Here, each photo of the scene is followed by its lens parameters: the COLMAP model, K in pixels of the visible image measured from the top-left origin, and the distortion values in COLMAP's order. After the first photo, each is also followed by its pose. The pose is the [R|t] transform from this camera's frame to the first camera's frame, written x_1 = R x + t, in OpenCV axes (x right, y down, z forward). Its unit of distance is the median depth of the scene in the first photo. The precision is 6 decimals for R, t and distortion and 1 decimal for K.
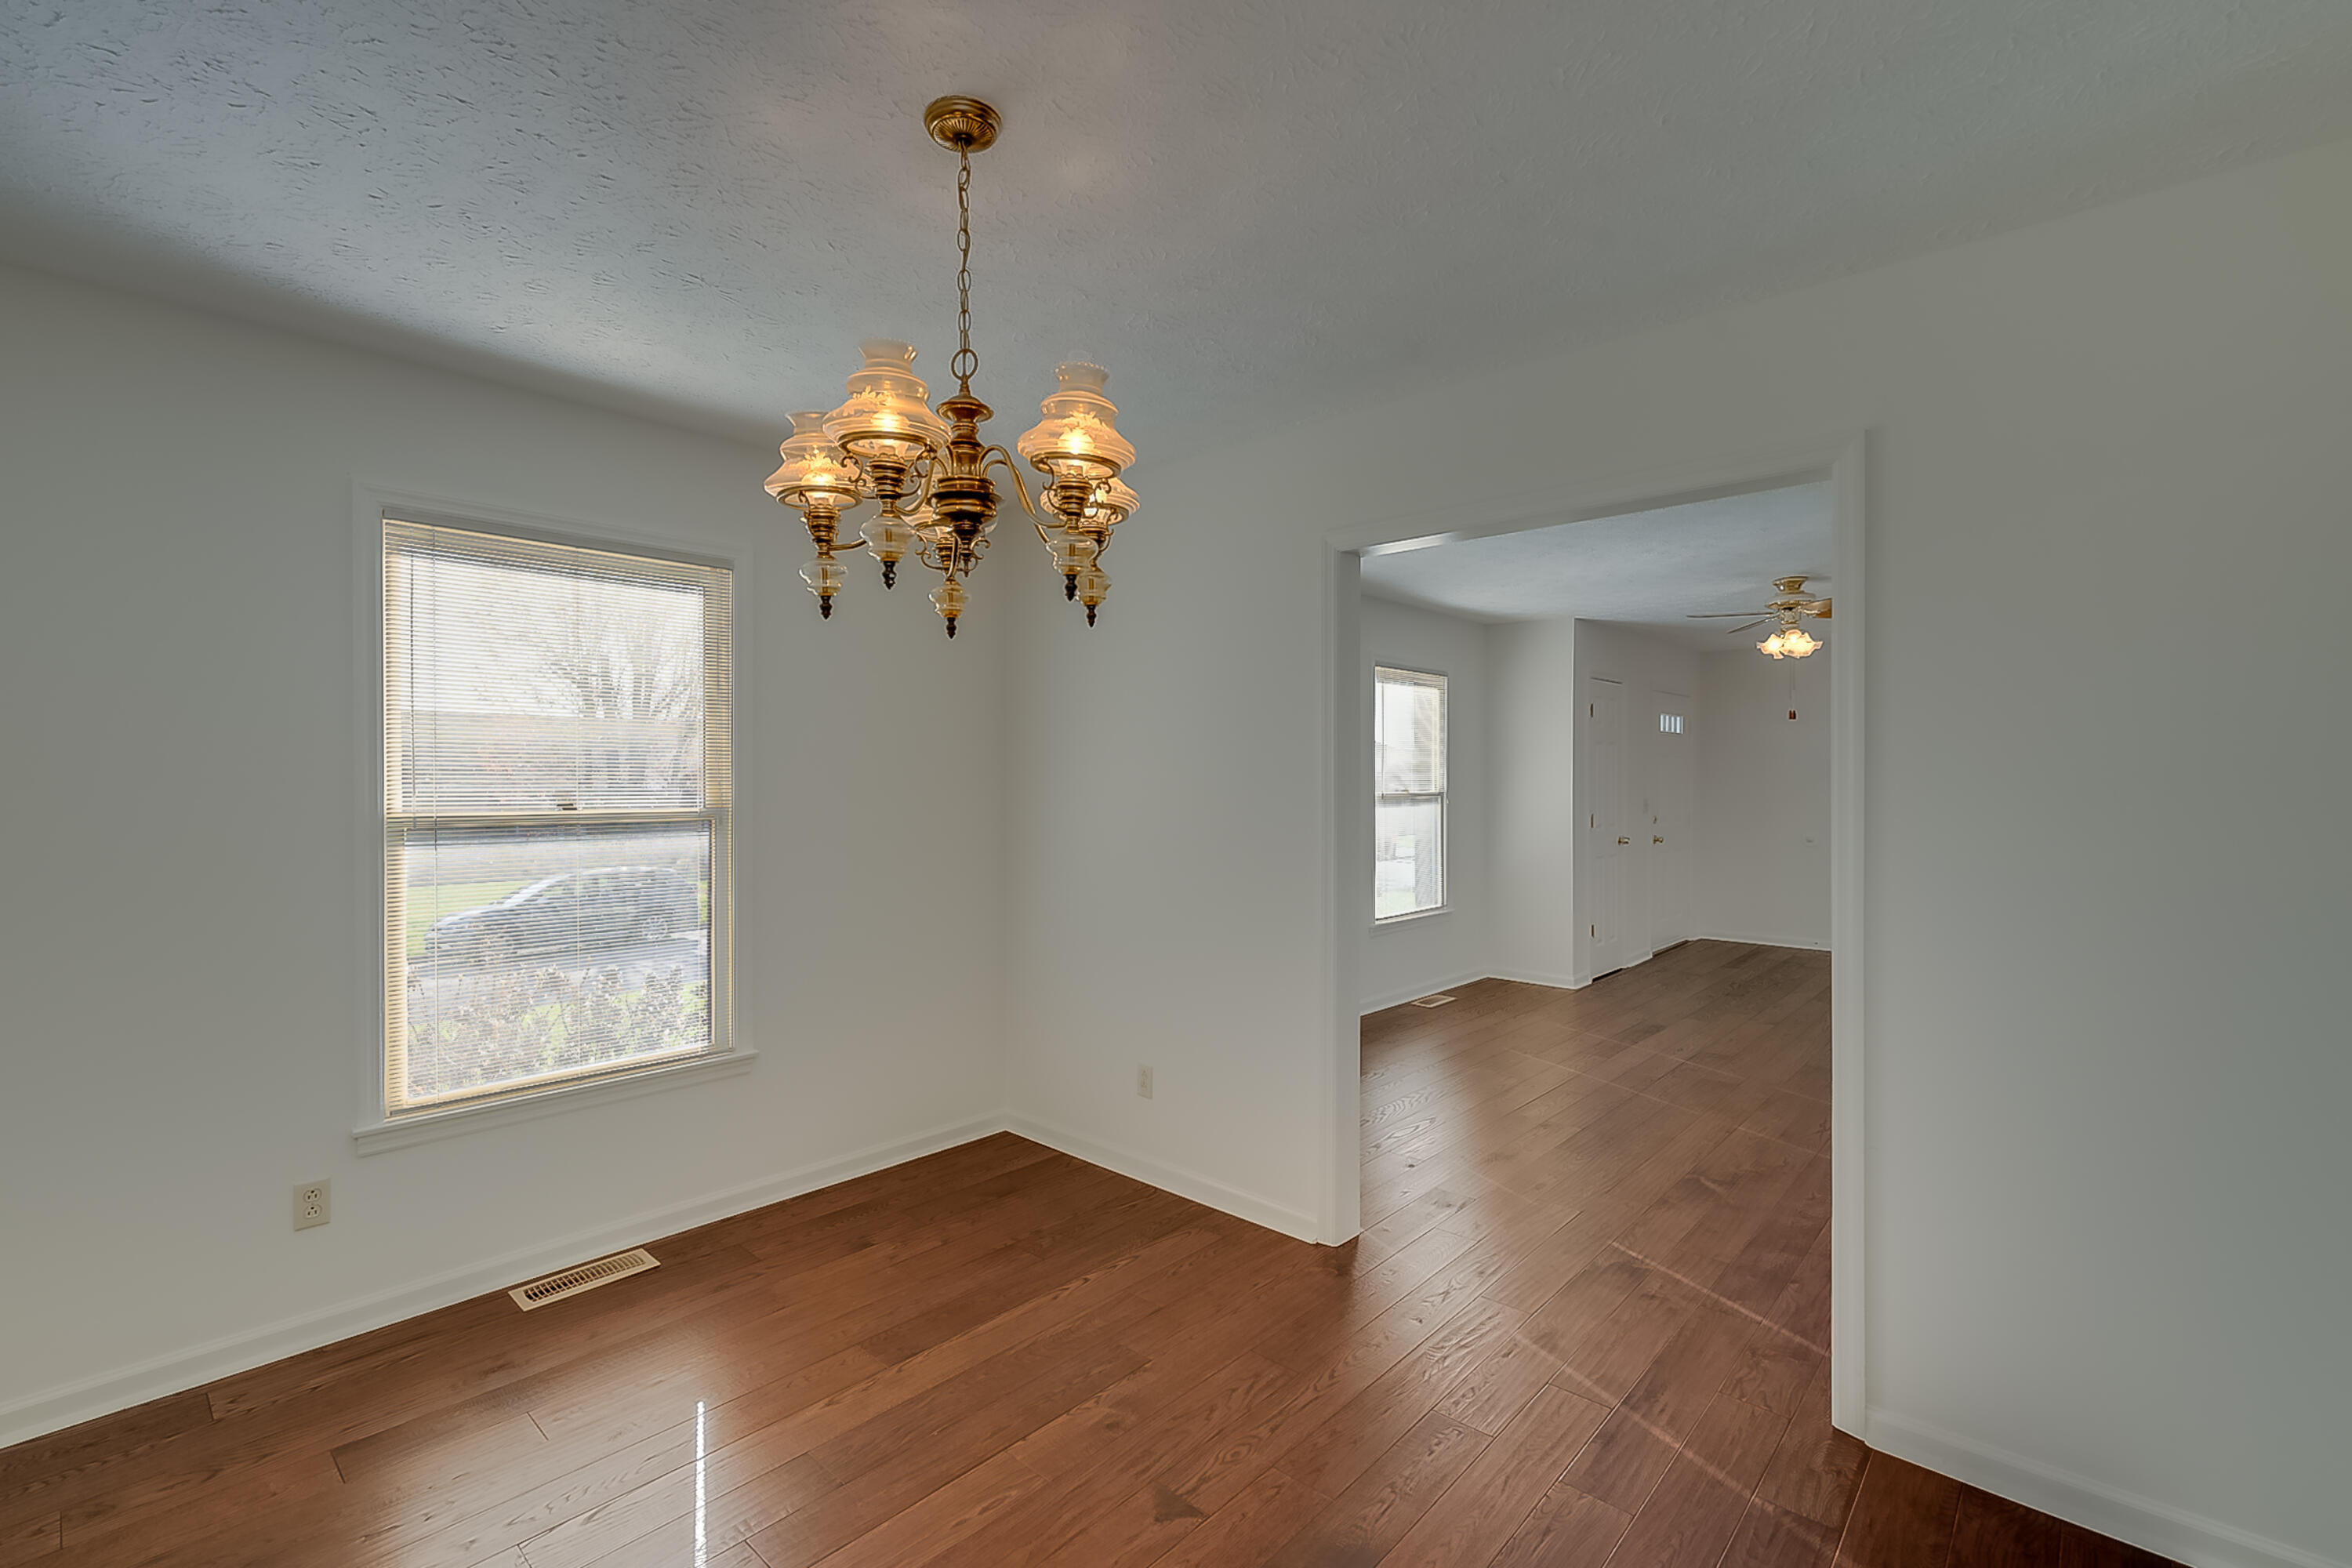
lens RADIAL K [[1061.7, 0, 1184.6], [0, 1061.7, 783.1], [0, 0, 1]] dist [-0.000368, -0.000070]
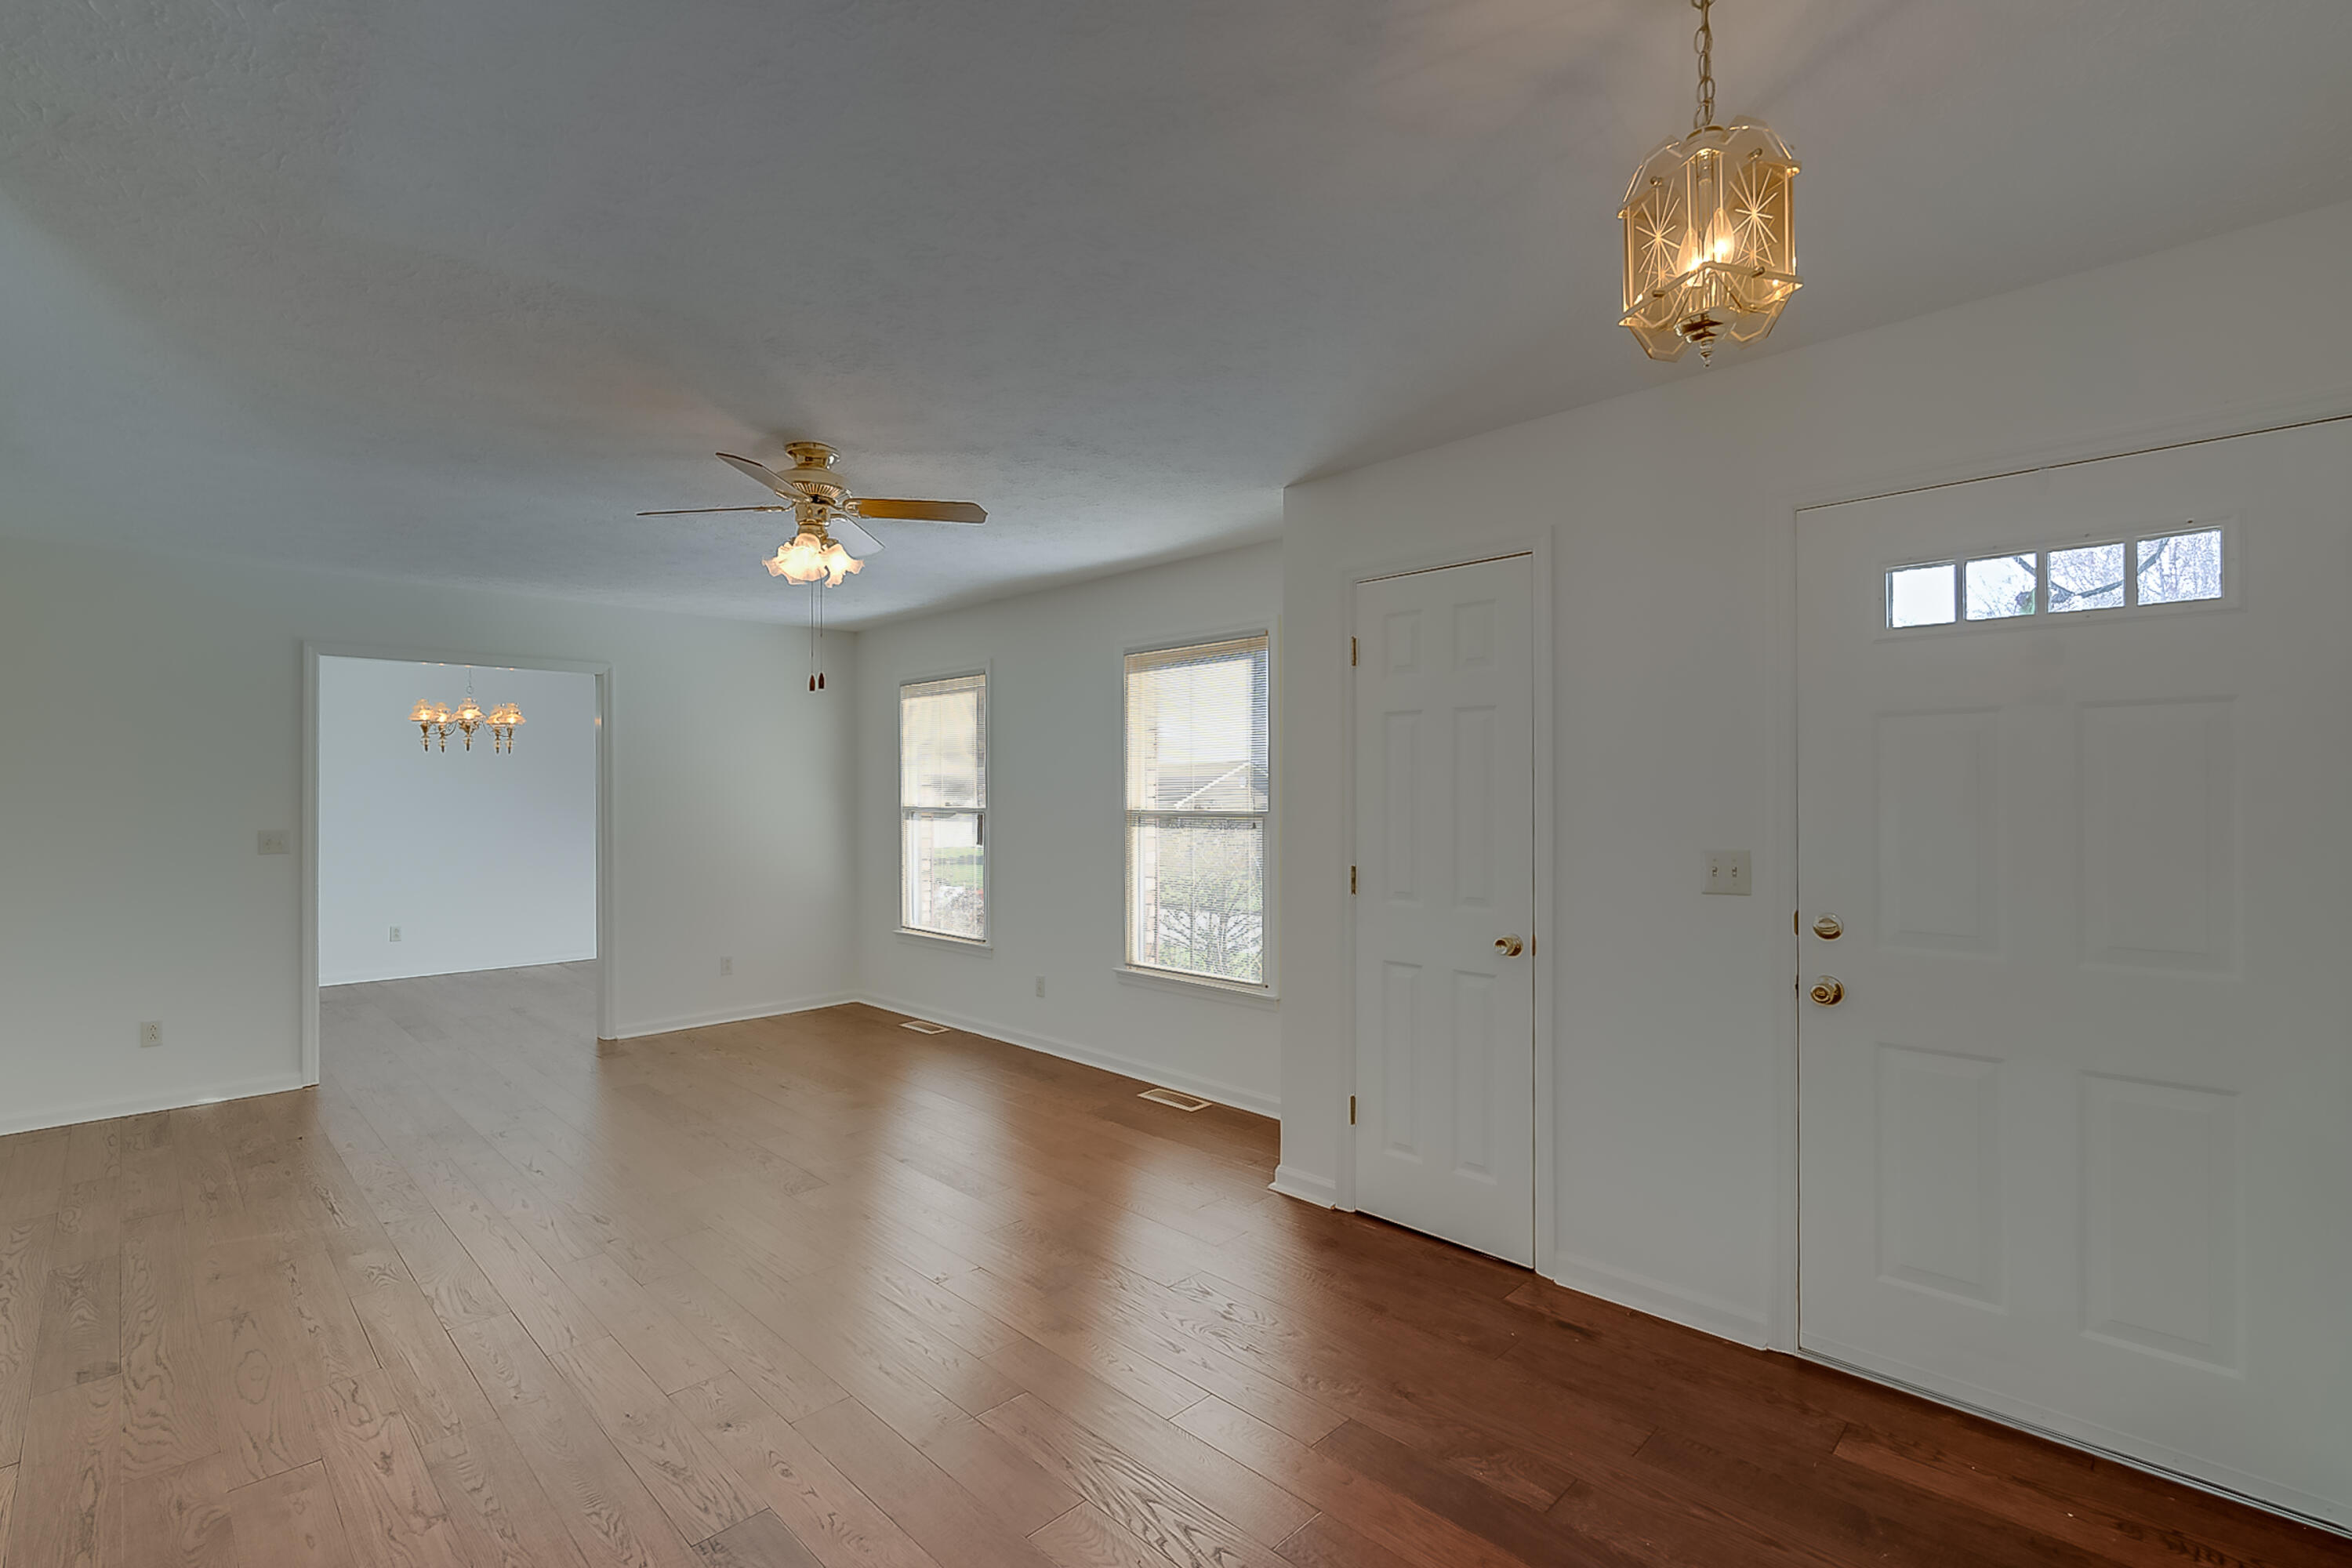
lens RADIAL K [[977.9, 0, 1185.4], [0, 977.9, 784.5], [0, 0, 1]] dist [-0.000213, -0.000034]
pose [[-0.033945, -0.004786, -0.999412, 1.018025], [-0.003435, 0.999983, -0.004672, -0.007400], [0.999418, 0.003274, -0.033961, 1.170907]]
